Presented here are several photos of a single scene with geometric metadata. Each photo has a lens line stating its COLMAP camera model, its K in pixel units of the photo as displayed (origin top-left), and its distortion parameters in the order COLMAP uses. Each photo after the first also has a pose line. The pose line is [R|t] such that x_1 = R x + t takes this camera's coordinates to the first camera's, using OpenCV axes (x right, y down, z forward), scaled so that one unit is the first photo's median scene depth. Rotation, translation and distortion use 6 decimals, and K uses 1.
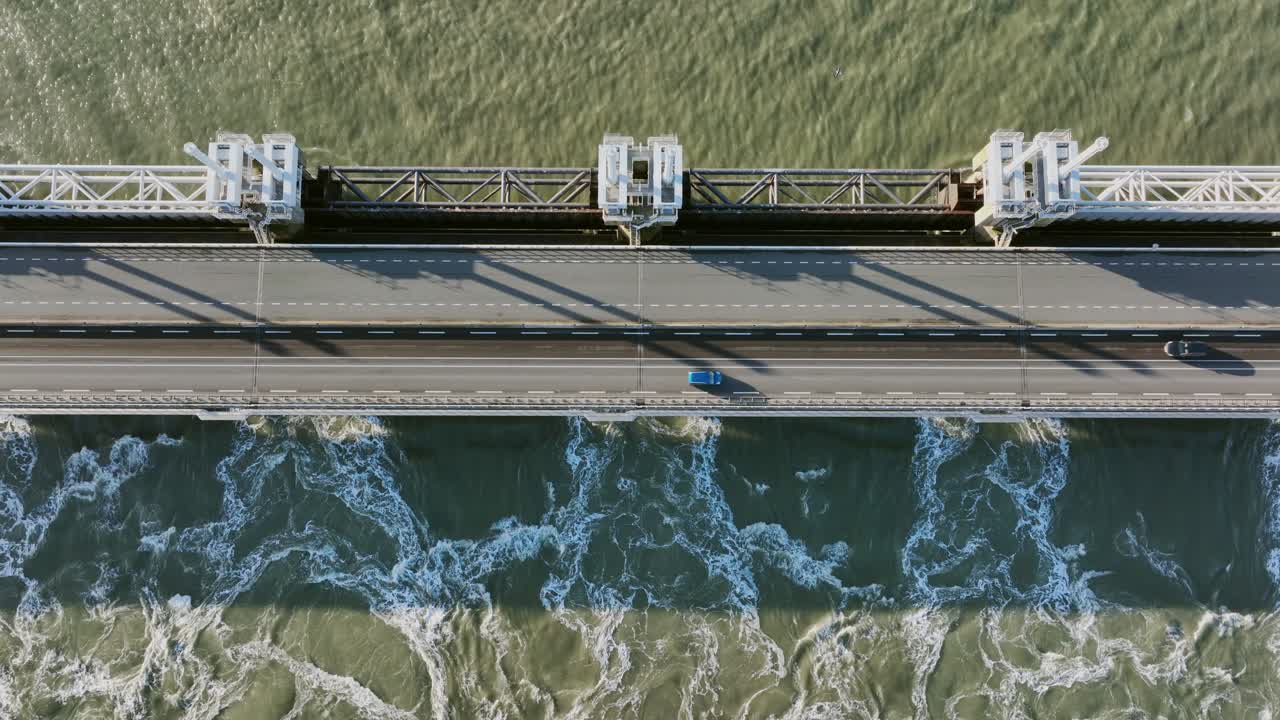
lens RADIAL K [[941.8, 0, 640.0], [0, 941.8, 360.0], [0, 0, 1]] dist [0.001353, 0.001222]
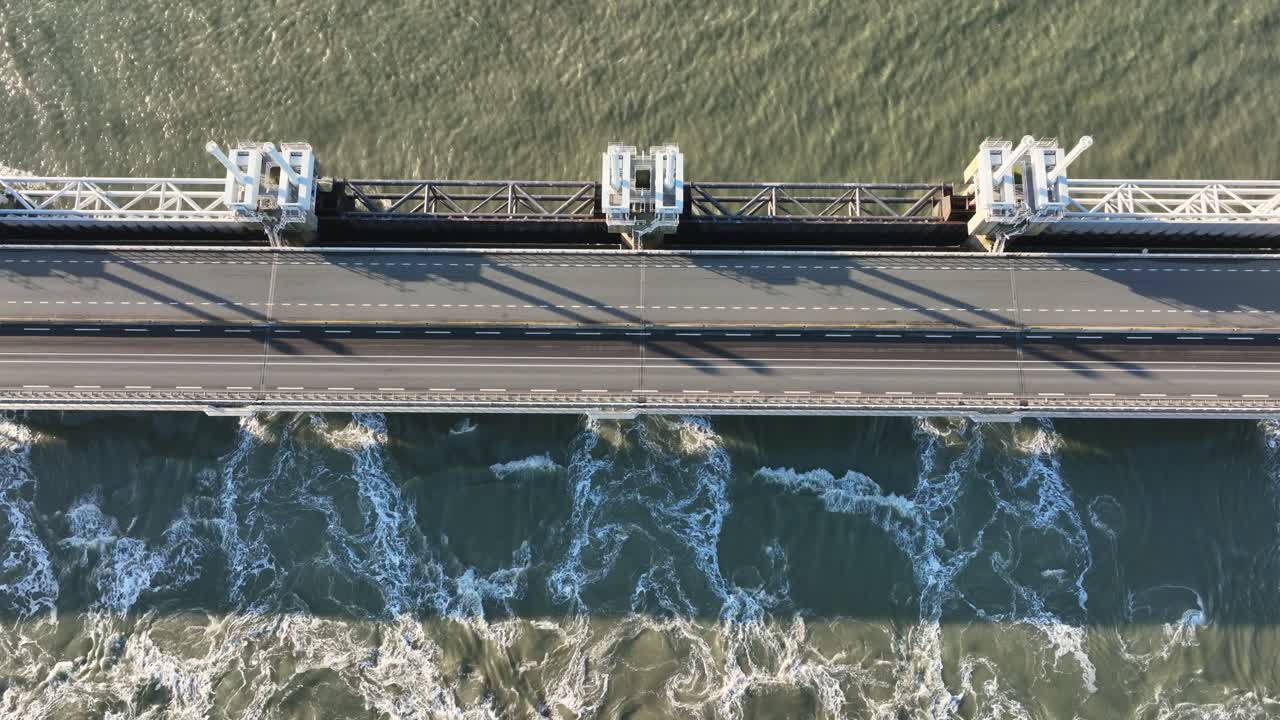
lens RADIAL K [[941.8, 0, 640.0], [0, 941.8, 360.0], [0, 0, 1]] dist [0.001353, 0.001222]
pose [[0.999968, 0.004282, -0.006713, 0.005050], [-0.004953, 0.994633, -0.103352, 0.104251], [0.006235, 0.103382, 0.994622, -0.010696]]
